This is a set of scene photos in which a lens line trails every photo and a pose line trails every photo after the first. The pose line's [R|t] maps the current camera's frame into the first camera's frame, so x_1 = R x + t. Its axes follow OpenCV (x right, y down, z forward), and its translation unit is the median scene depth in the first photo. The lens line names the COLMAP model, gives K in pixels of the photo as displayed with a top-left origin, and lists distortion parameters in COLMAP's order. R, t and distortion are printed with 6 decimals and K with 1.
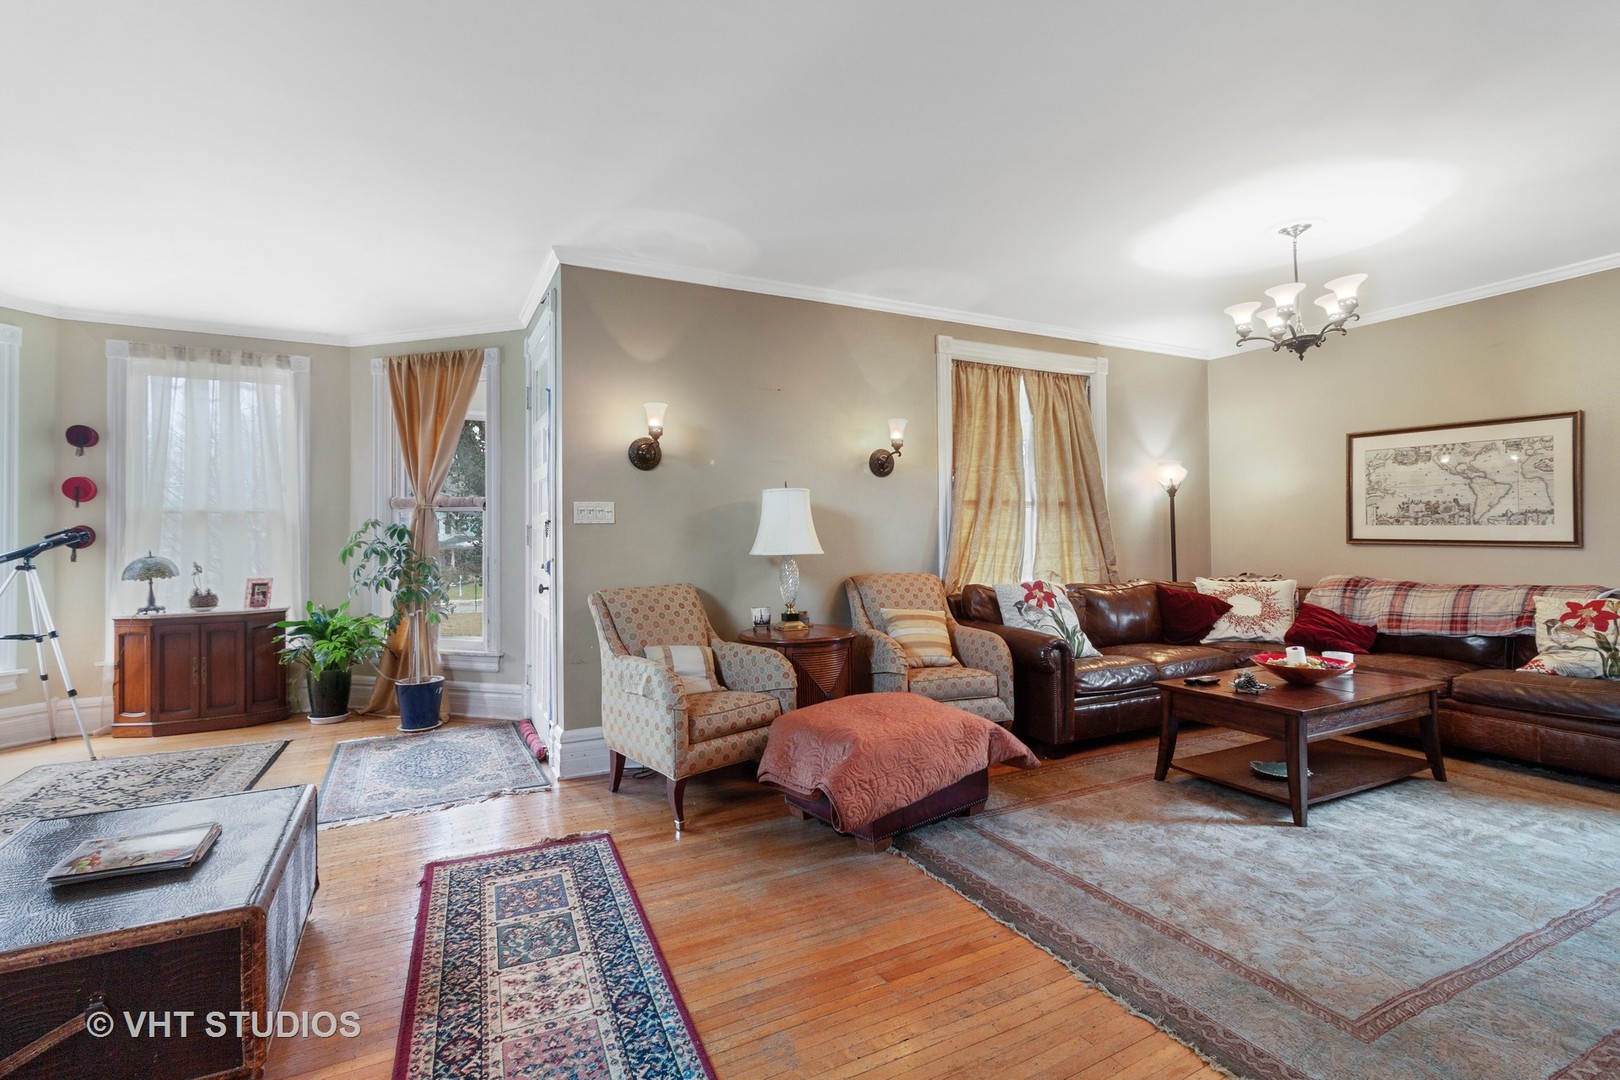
lens RADIAL K [[767.6, 0, 808.3], [0, 767.6, 532.7], [0, 0, 1]] dist [0.005576, 0.000461]
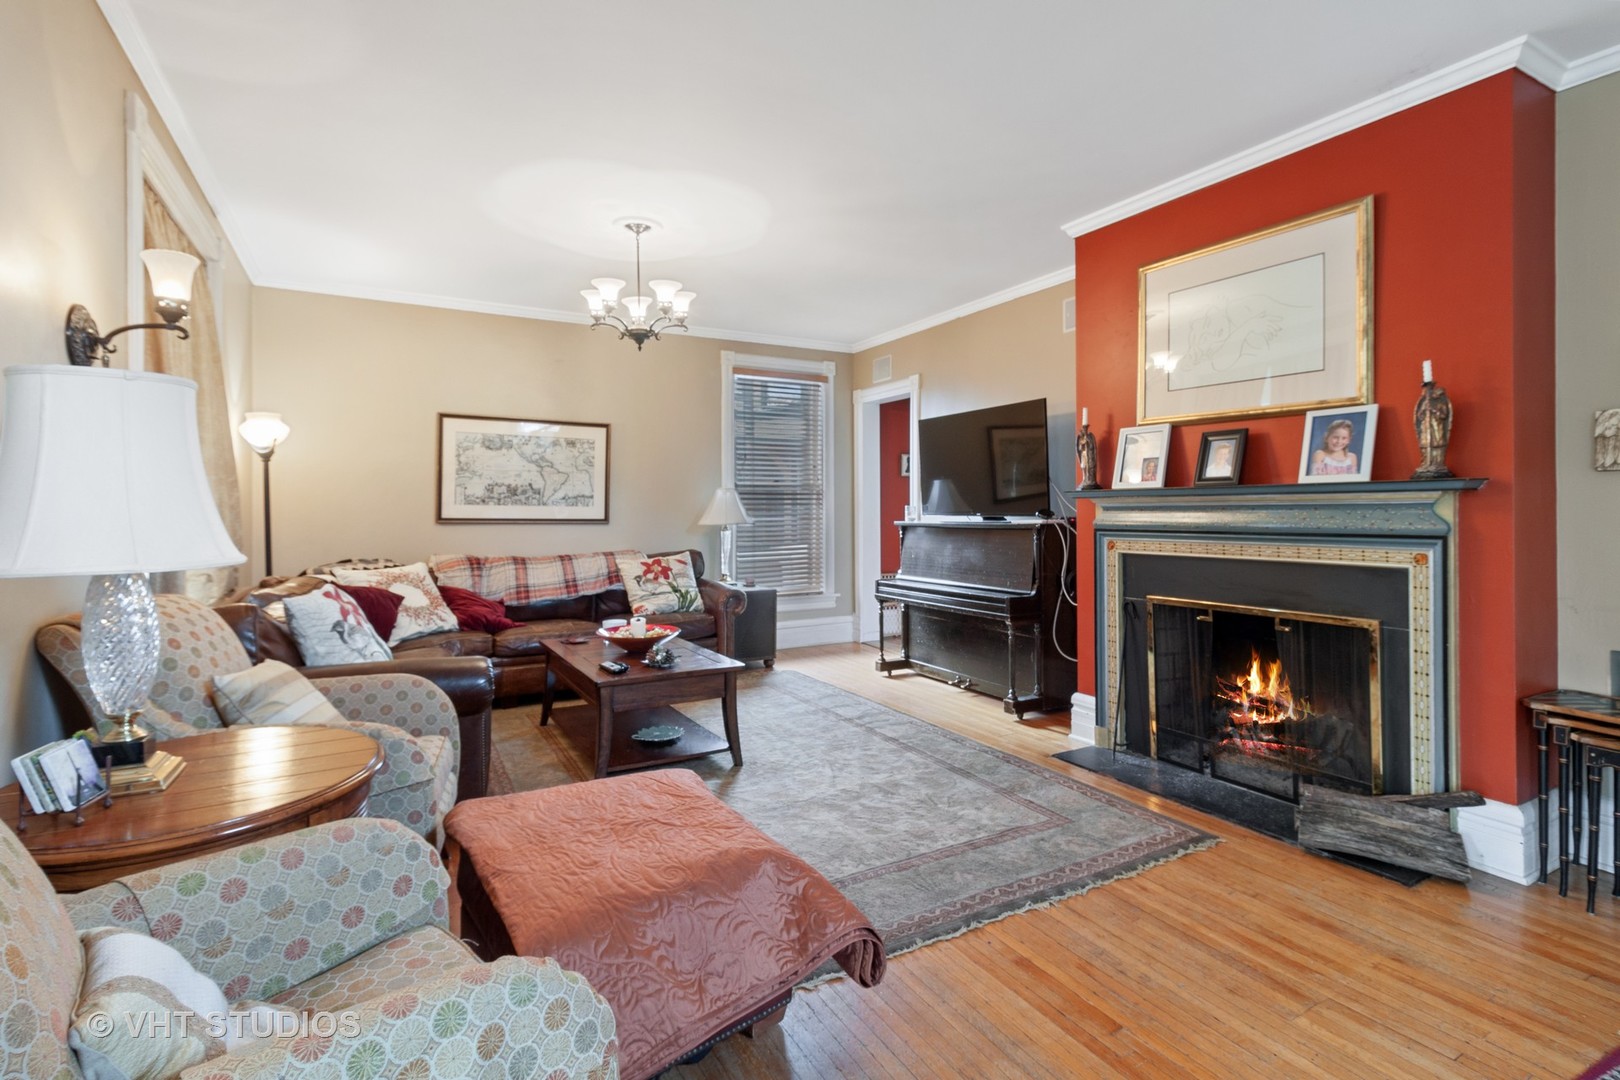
lens RADIAL K [[767.6, 0, 796.1], [0, 767.6, 515.6], [0, 0, 1]] dist [0.005576, 0.000461]
pose [[-0.041966, 0.000406, 0.999119, -0.339780], [-0.000222, 1.000000, -0.000416, 0.005360], [-0.999119, -0.000239, -0.041966, 0.641087]]
